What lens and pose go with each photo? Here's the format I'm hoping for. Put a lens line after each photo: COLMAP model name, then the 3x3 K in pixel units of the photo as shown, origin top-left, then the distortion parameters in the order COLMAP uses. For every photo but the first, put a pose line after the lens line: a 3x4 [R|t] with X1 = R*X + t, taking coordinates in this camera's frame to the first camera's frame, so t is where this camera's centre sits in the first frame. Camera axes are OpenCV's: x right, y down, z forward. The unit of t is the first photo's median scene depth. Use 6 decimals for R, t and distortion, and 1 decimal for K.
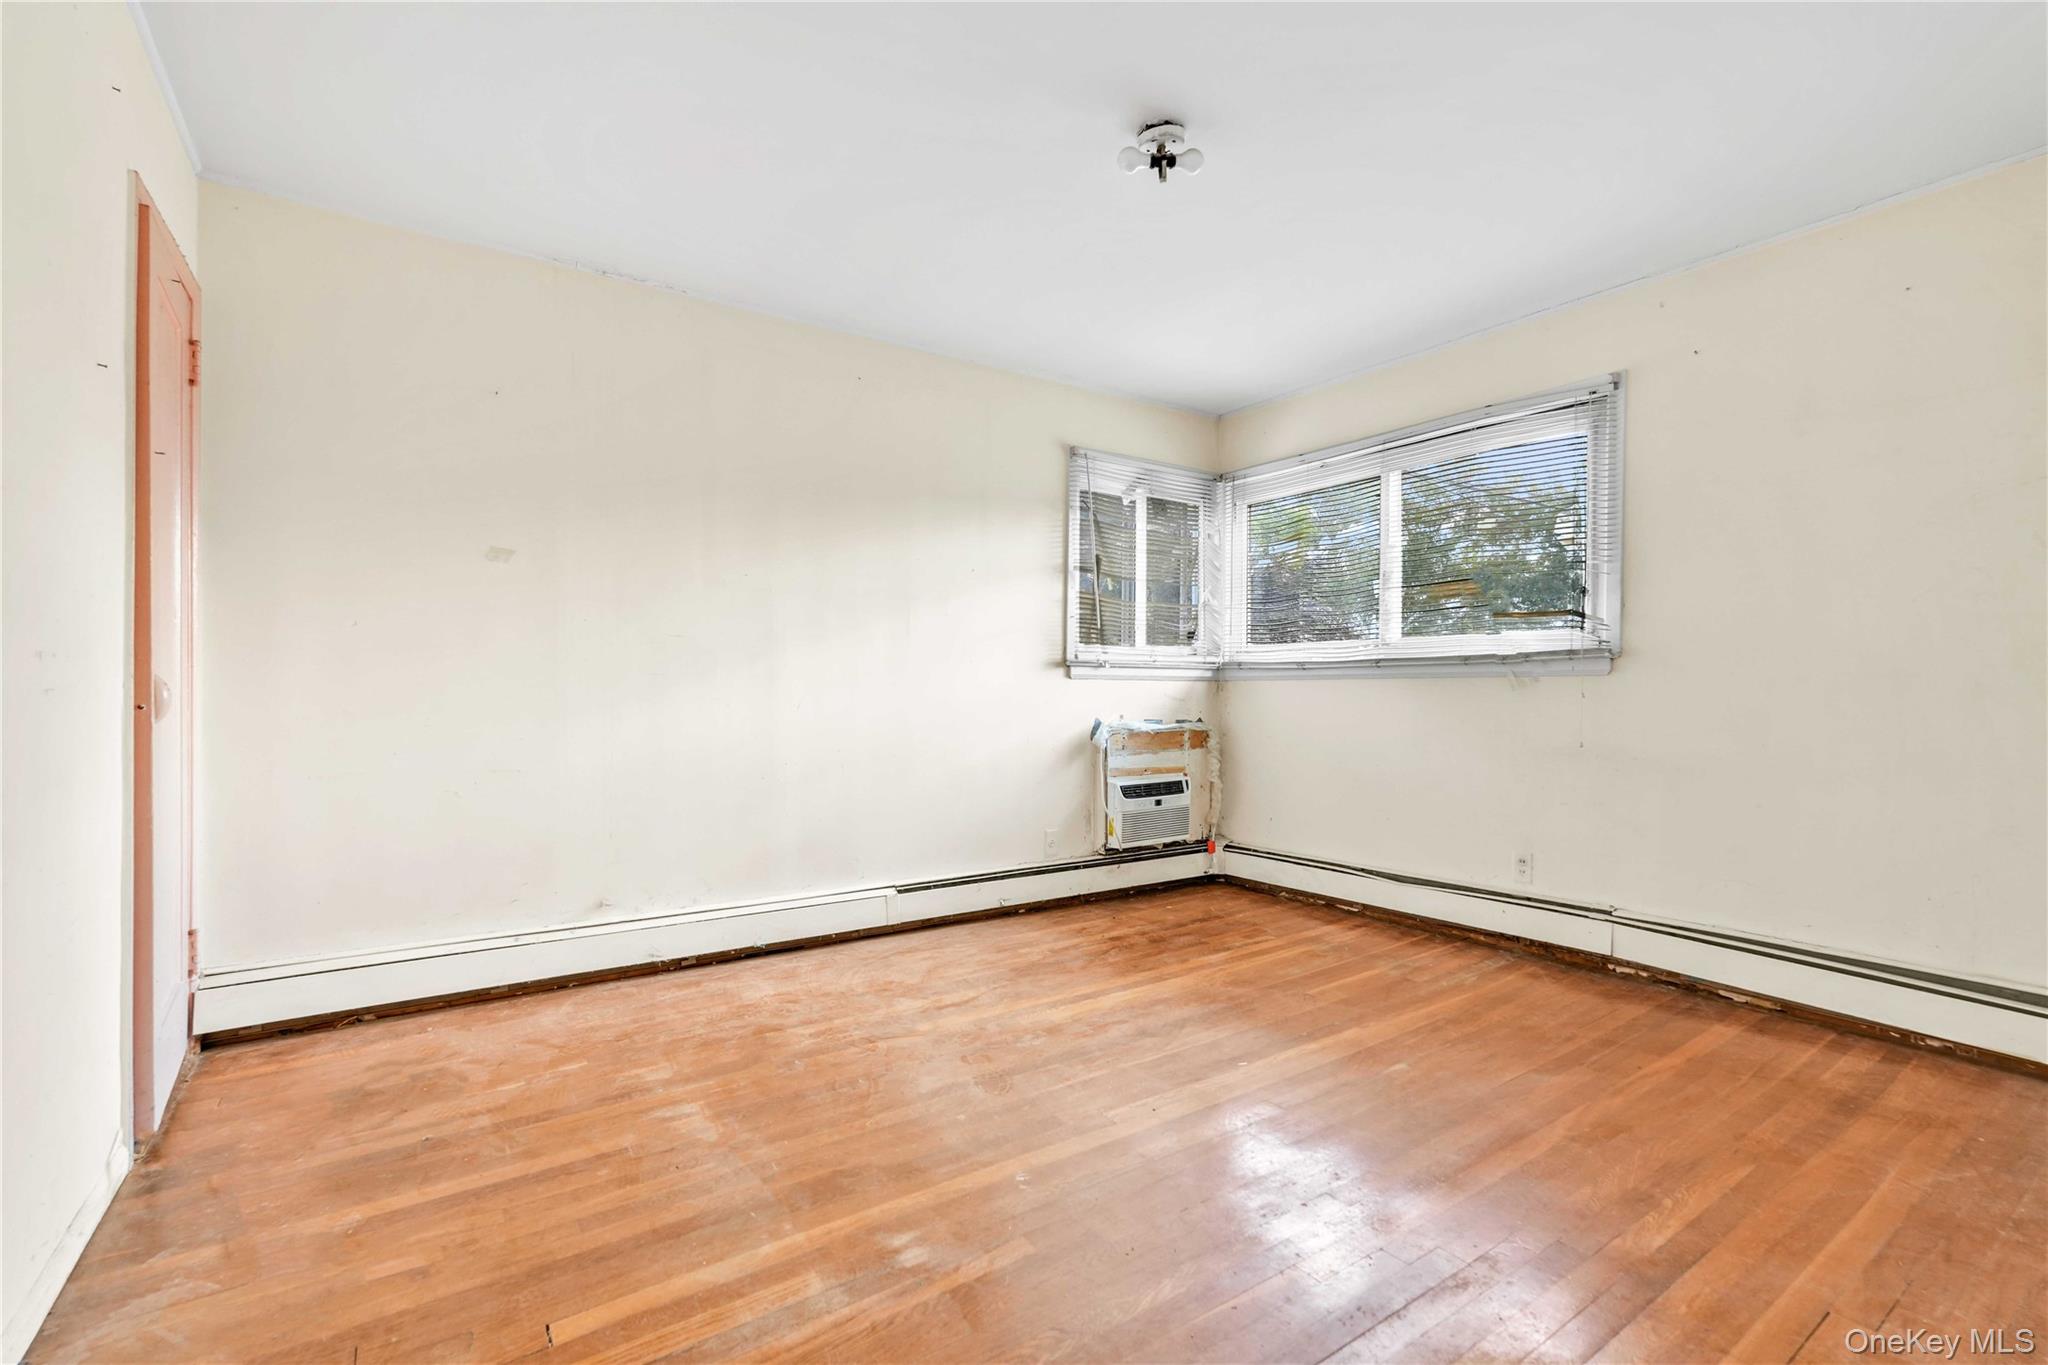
lens RADIAL K [[905.7, 0, 1011.9], [0, 905.7, 689.2], [0, 0, 1]] dist [-0.009883, 0.001801]
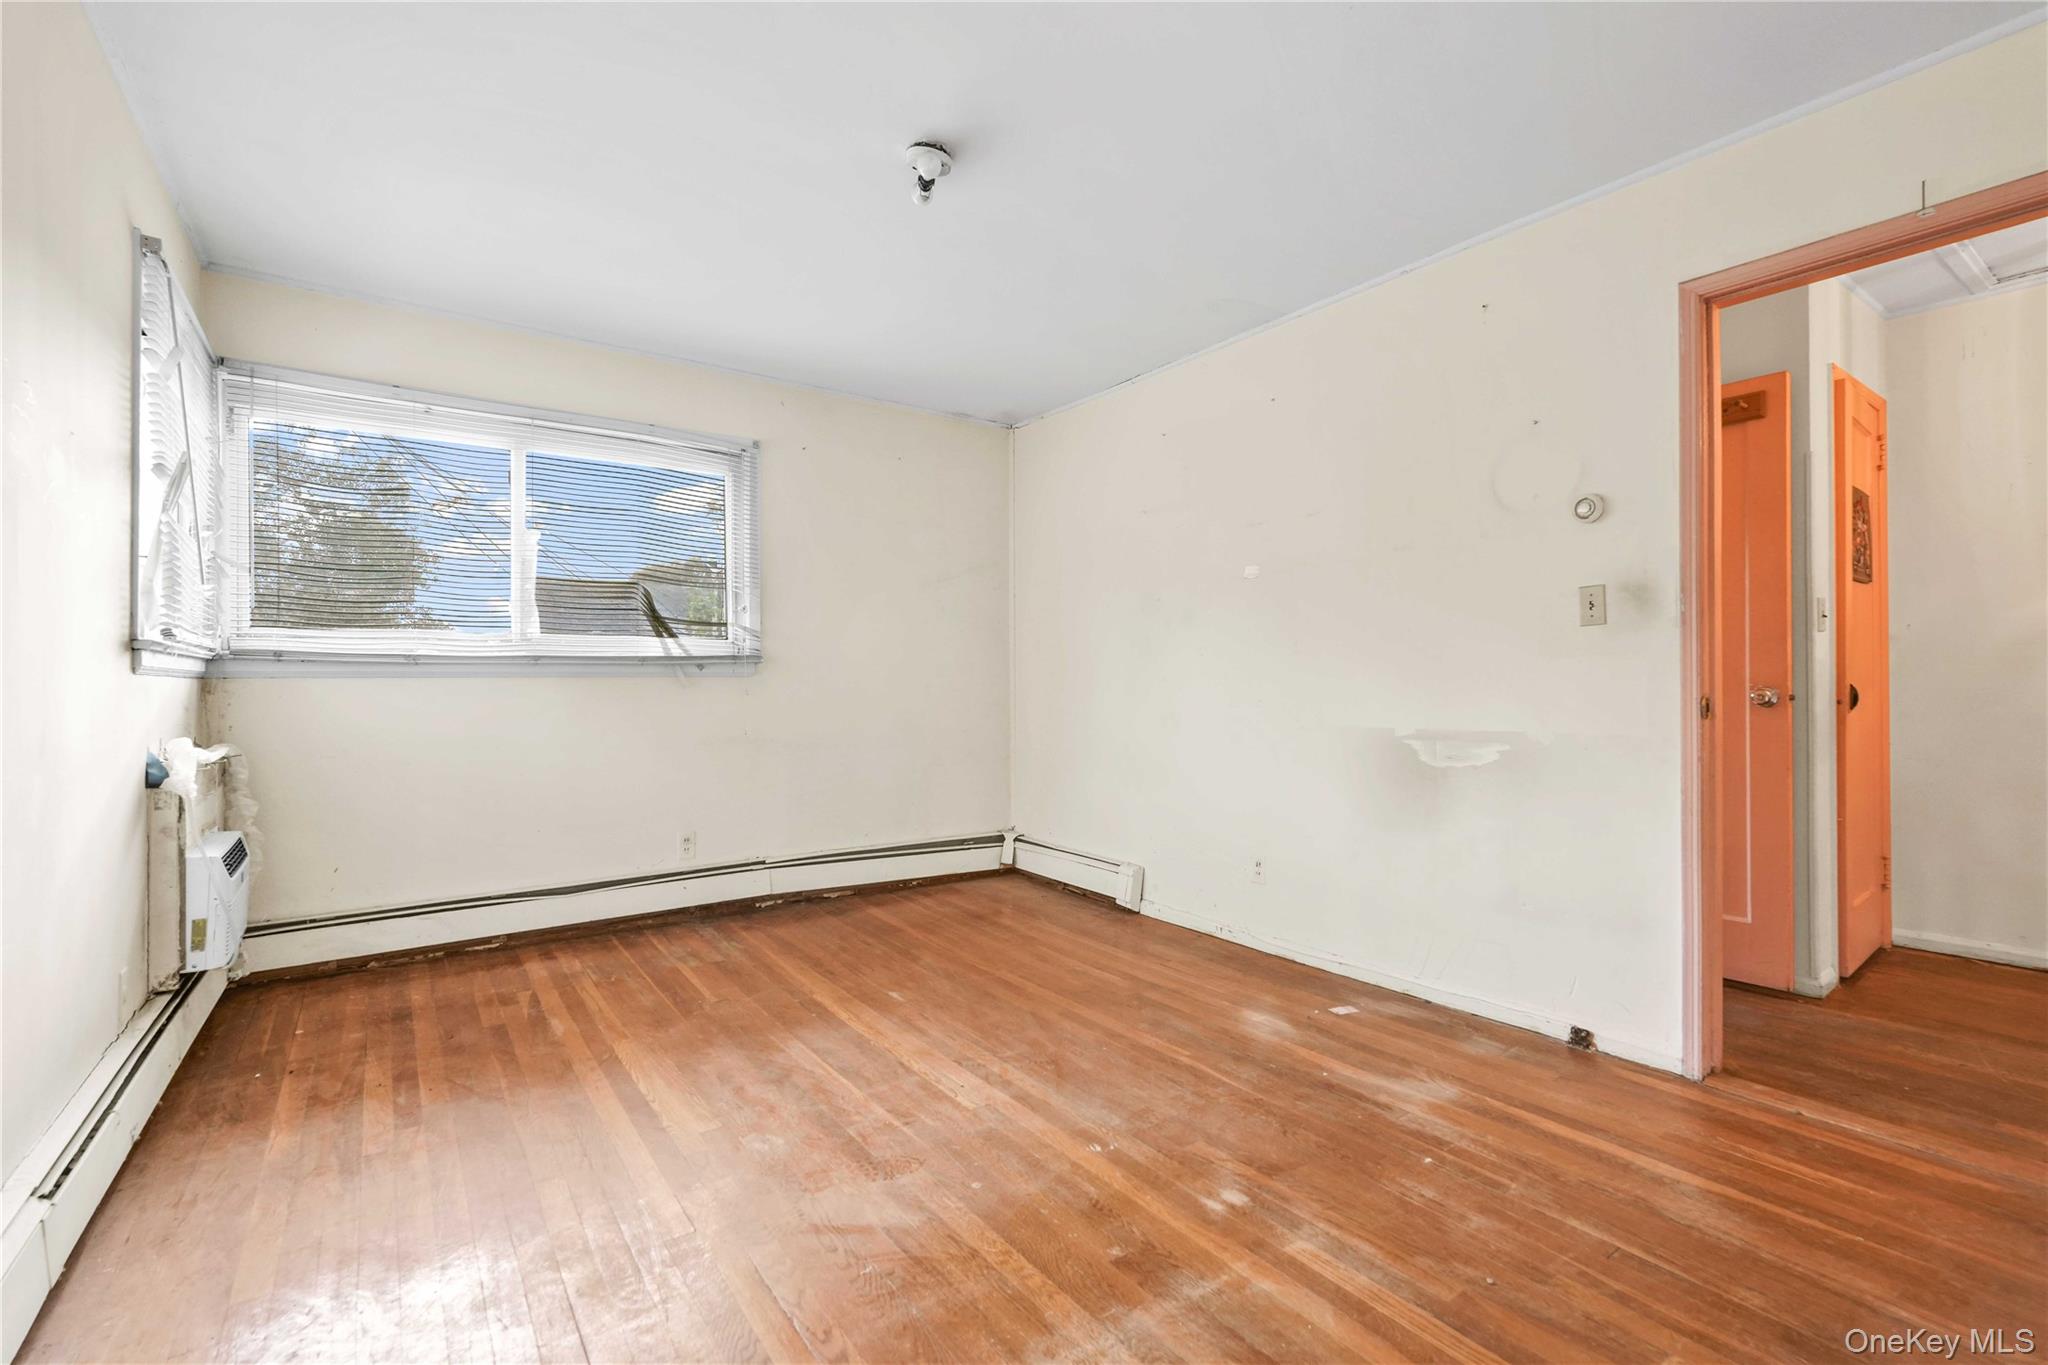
lens RADIAL K [[905.7, 0, 1018.6], [0, 905.7, 680.5], [0, 0, 1]] dist [-0.009883, 0.001801]
pose [[-0.032872, 0.002408, 0.999457, -0.607218], [0.003492, 0.999991, -0.002294, -0.005862], [-0.999453, 0.003415, -0.032880, 0.647090]]
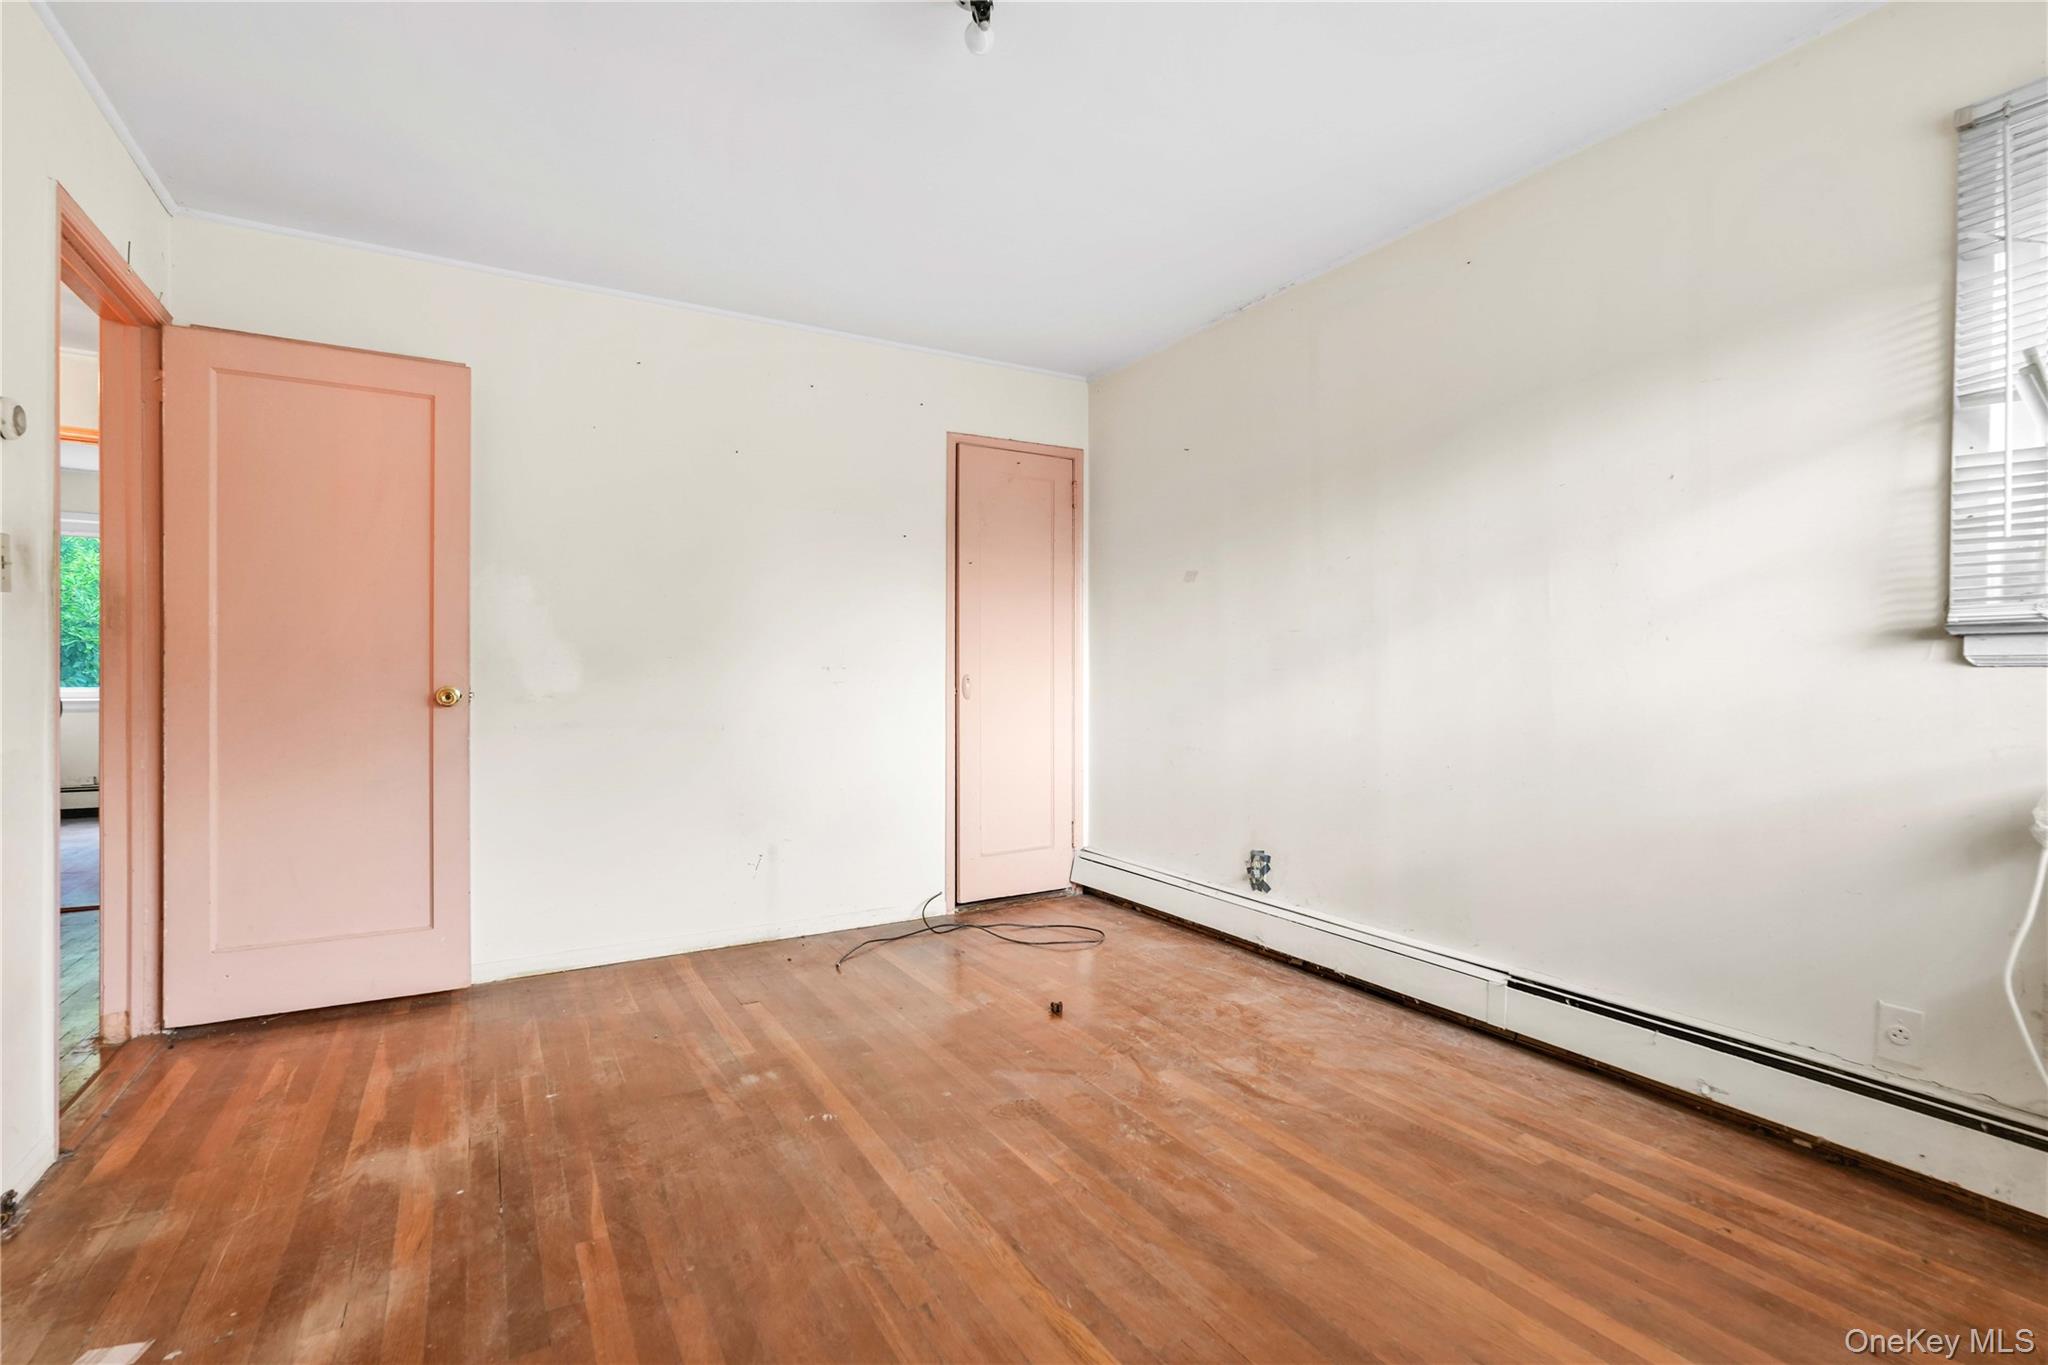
lens RADIAL K [[905.7, 0, 1018.8], [0, 905.7, 688.1], [0, 0, 1]] dist [-0.009883, 0.001801]
pose [[-0.059082, 0.005146, -0.998240, 0.647085], [-0.003924, 0.999978, 0.005388, -0.002616], [0.998245, 0.004236, -0.059060, 0.750674]]
